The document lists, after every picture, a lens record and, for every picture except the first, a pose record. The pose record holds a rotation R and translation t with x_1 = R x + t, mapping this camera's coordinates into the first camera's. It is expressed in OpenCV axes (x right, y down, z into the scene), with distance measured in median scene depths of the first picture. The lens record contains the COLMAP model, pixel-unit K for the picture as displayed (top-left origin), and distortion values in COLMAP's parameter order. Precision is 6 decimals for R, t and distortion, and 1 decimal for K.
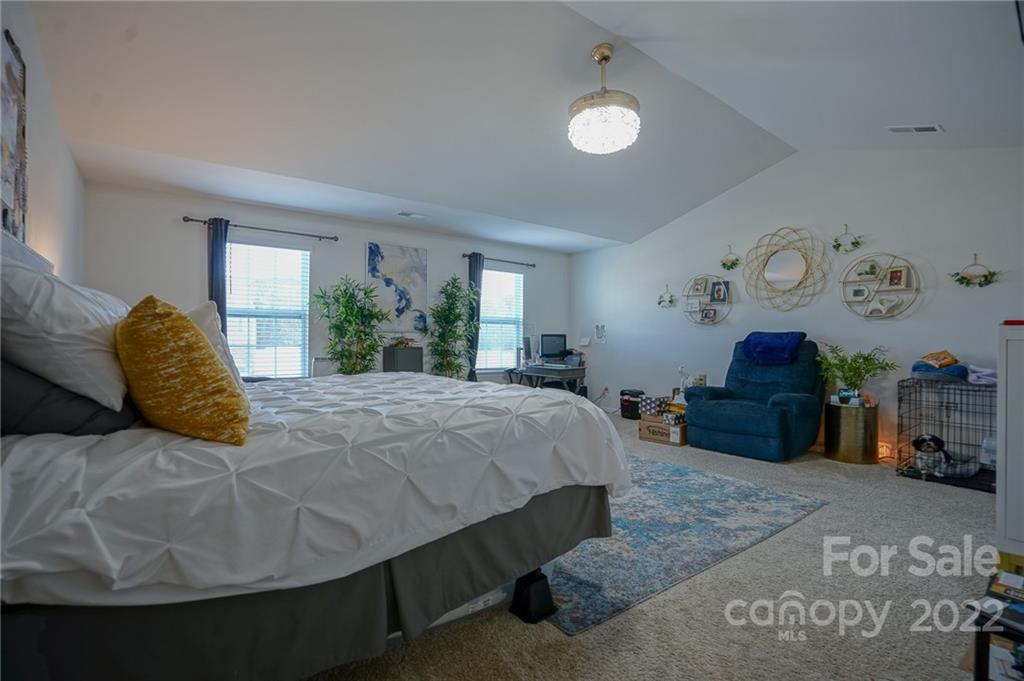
lens RADIAL K [[476.6, 0, 512.0], [0, 476.6, 340.5], [0, 0, 1]] dist [-0.075400, 0.041867]
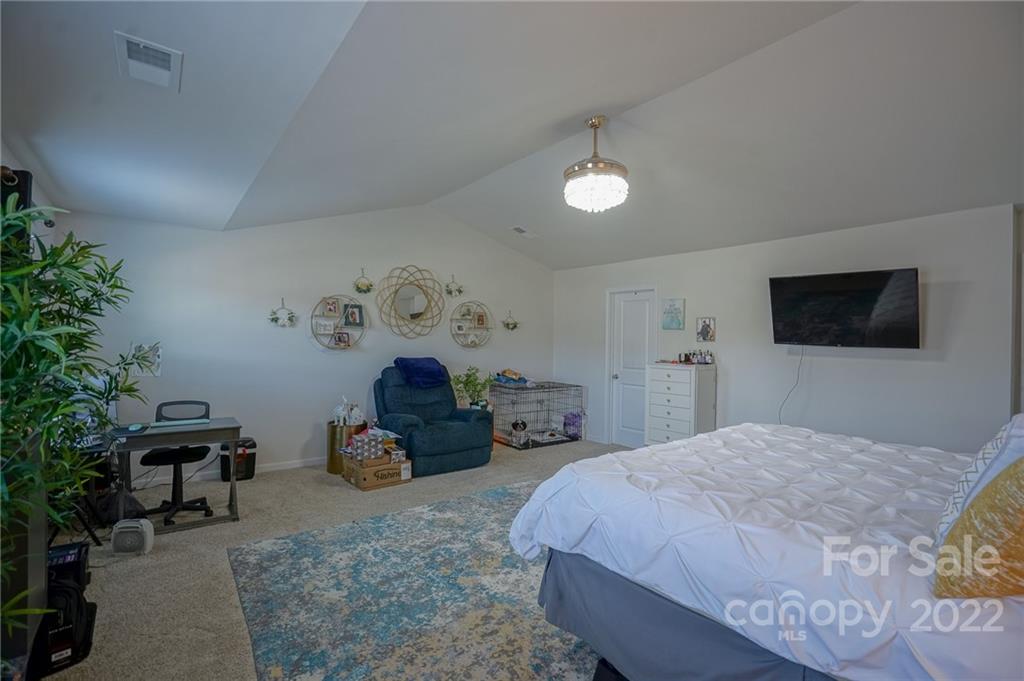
lens RADIAL K [[476.6, 0, 512.0], [0, 476.6, 340.5], [0, 0, 1]] dist [-0.075400, 0.041867]
pose [[0.011670, -0.001278, 0.999931, -0.570248], [-0.006505, 0.999978, 0.001354, -0.061639], [-0.999911, -0.006521, 0.011662, 0.739198]]
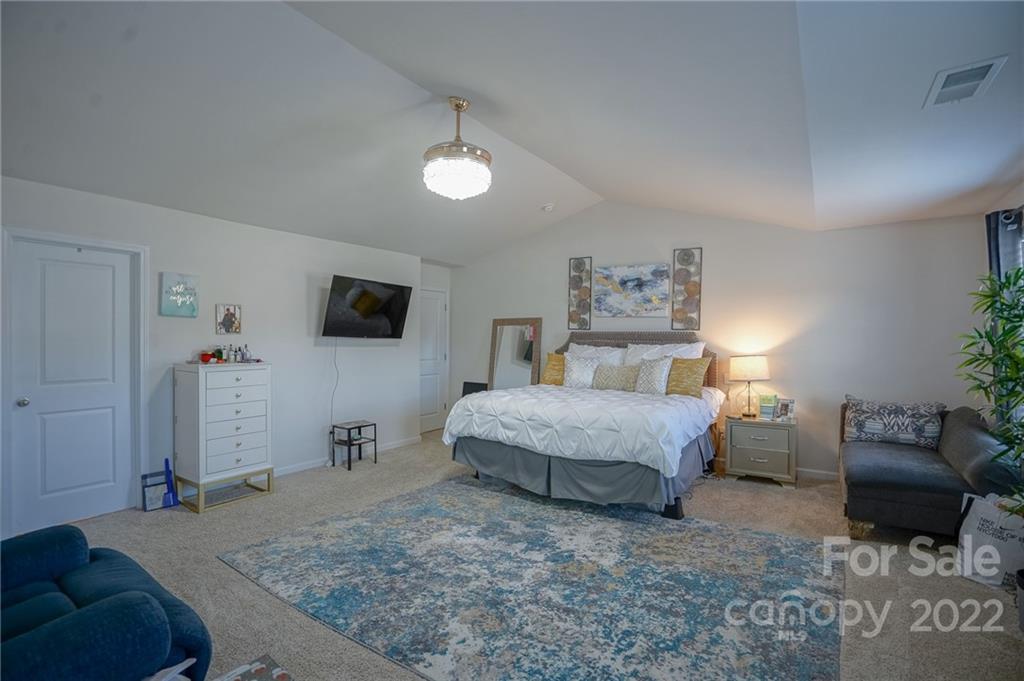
lens RADIAL K [[473.1, 0, 510.7], [0, 473.1, 338.5], [0, 0, 1]] dist [-0.068684, 0.028642]
pose [[-0.953380, -0.004194, -0.301743, 0.247593], [-0.007300, 0.999931, 0.009167, -0.064035], [0.301683, 0.010942, -0.953345, 1.273349]]
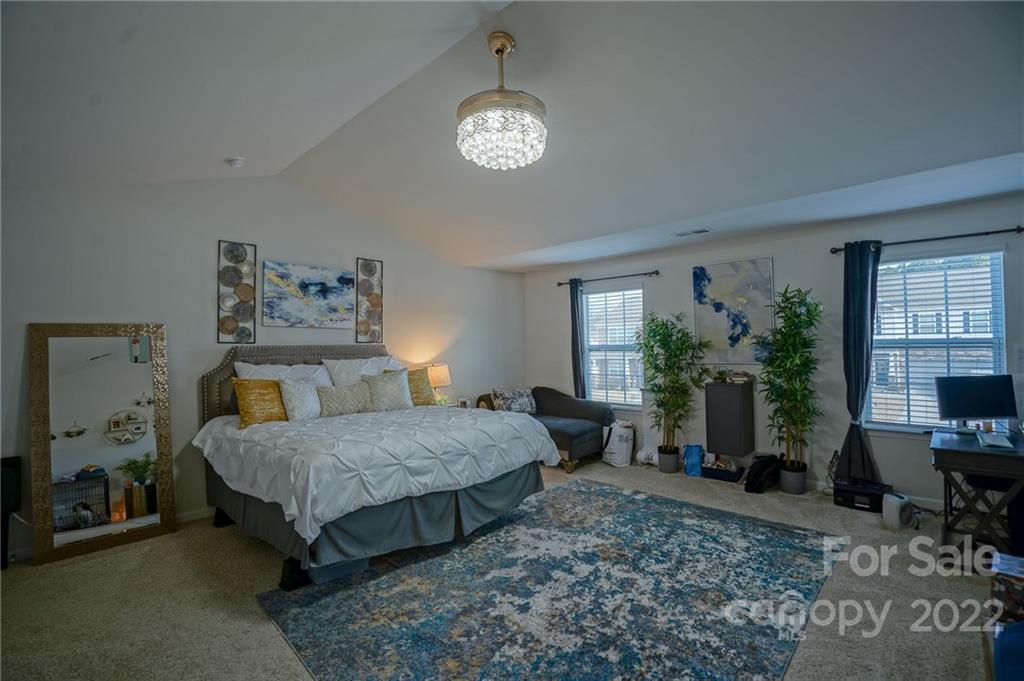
lens RADIAL K [[473.1, 0, 510.7], [0, 473.1, 338.5], [0, 0, 1]] dist [-0.068684, 0.028642]
pose [[0.127739, -0.019272, -0.991621, 0.606239], [0.016819, 0.999710, -0.017262, -0.063147], [0.991665, -0.014473, 0.128026, 0.569425]]
